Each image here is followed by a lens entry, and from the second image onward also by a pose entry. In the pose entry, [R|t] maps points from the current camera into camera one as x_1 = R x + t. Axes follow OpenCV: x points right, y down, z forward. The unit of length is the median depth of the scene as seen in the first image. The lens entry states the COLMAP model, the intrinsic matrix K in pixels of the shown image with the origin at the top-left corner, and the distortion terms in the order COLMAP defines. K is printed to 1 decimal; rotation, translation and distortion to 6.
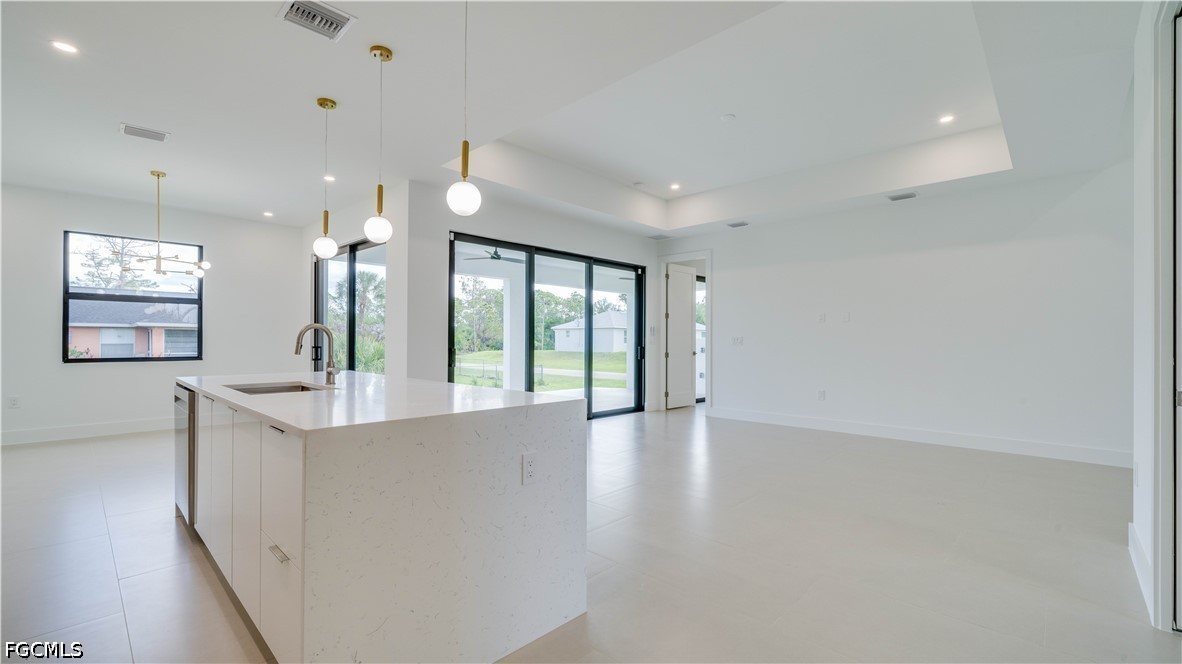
lens RADIAL K [[493.7, 0, 591.7], [0, 493.7, 336.8], [0, 0, 1]] dist [0.000090, 0.000012]
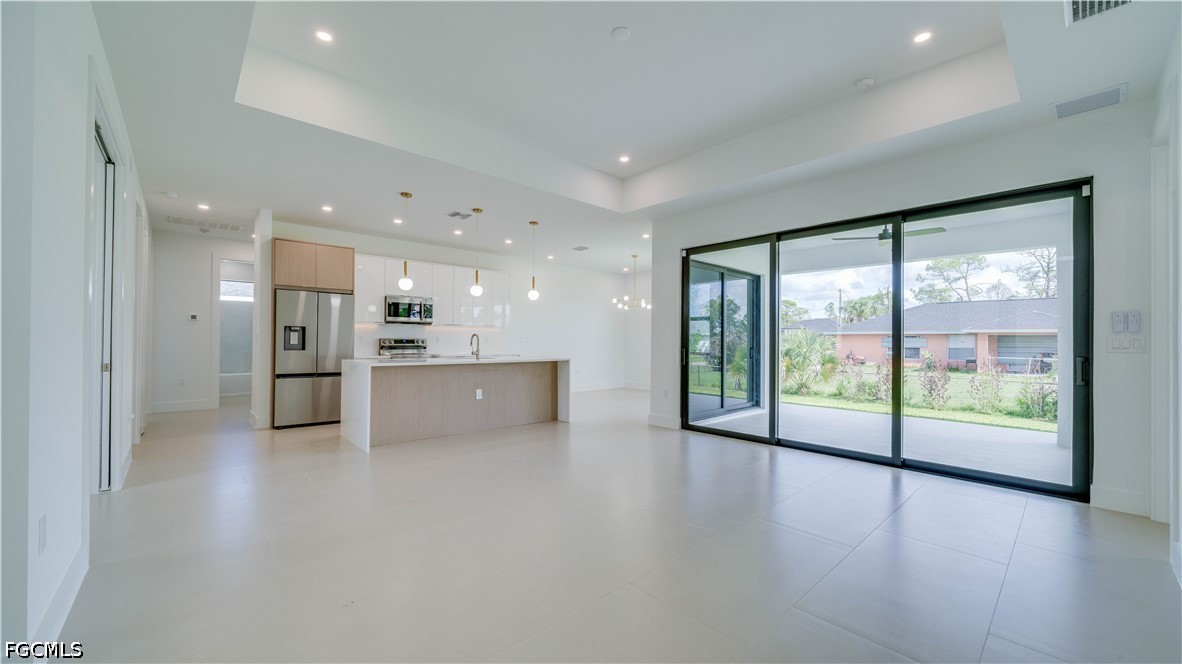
lens RADIAL K [[446.6, 0, 587.9], [0, 446.6, 336.5], [0, 0, 1]] dist [-0.000335, -0.000008]
pose [[-0.072987, -0.013227, -0.997245, 0.763697], [-0.000794, 0.999913, -0.013204, 0.008189], [0.997333, -0.000172, -0.072991, 0.821216]]
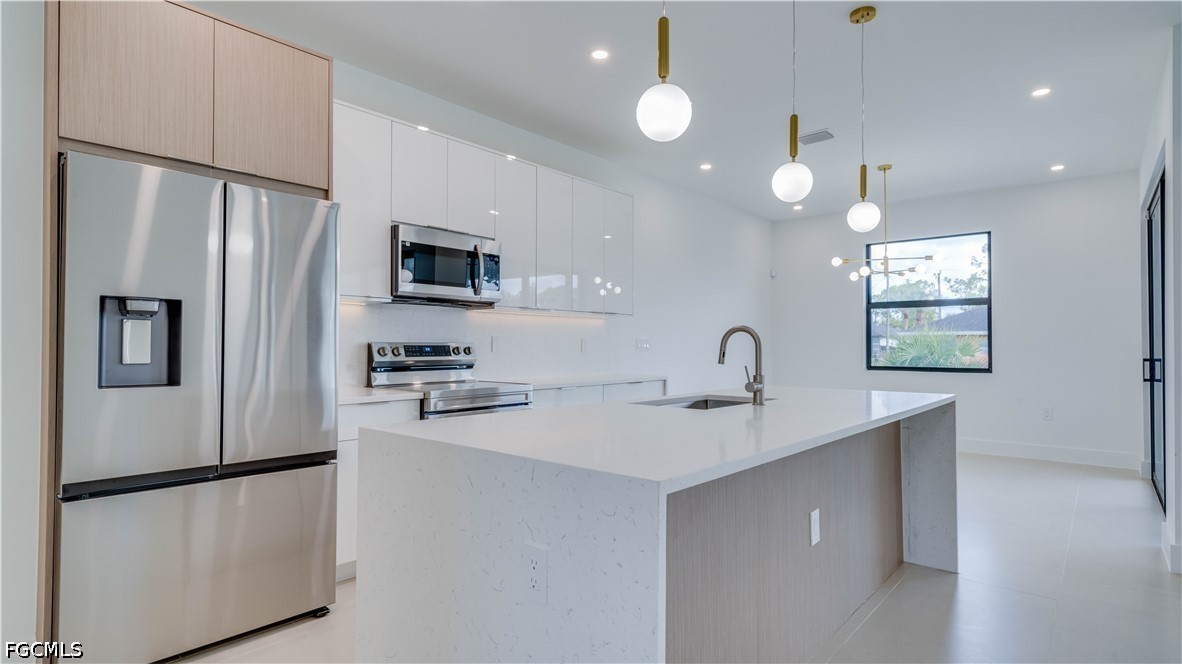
lens RADIAL K [[604.9, 0, 590.8], [0, 604.9, 337.1], [0, 0, 1]] dist [0.002755, -0.000598]
pose [[0.042019, -0.018575, -0.998944, 0.191855], [0.004592, 0.999820, -0.018398, 0.004135], [0.999106, -0.003815, 0.042096, 0.351031]]
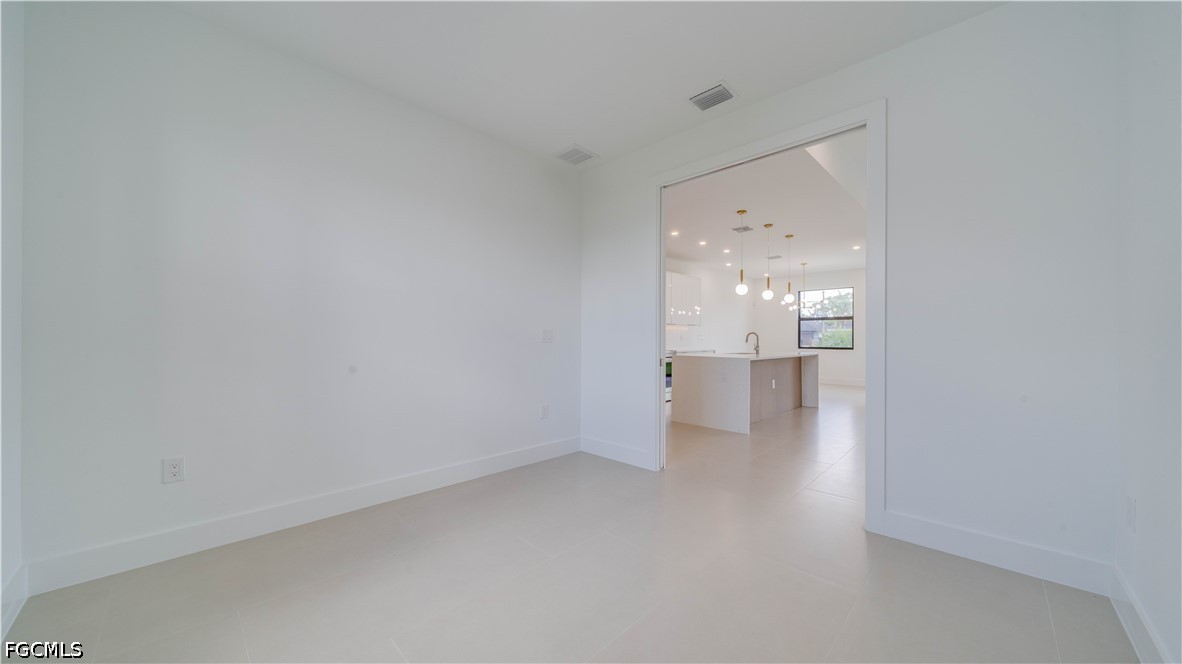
lens RADIAL K [[412.0, 0, 595.2], [0, 412.0, 337.0], [0, 0, 1]] dist [-0.000732, -0.000014]
pose [[-0.015195, -0.005408, -0.999870, 0.860290], [0.004463, 0.999975, -0.005477, 0.004950], [0.999875, -0.004546, -0.015171, 0.075189]]
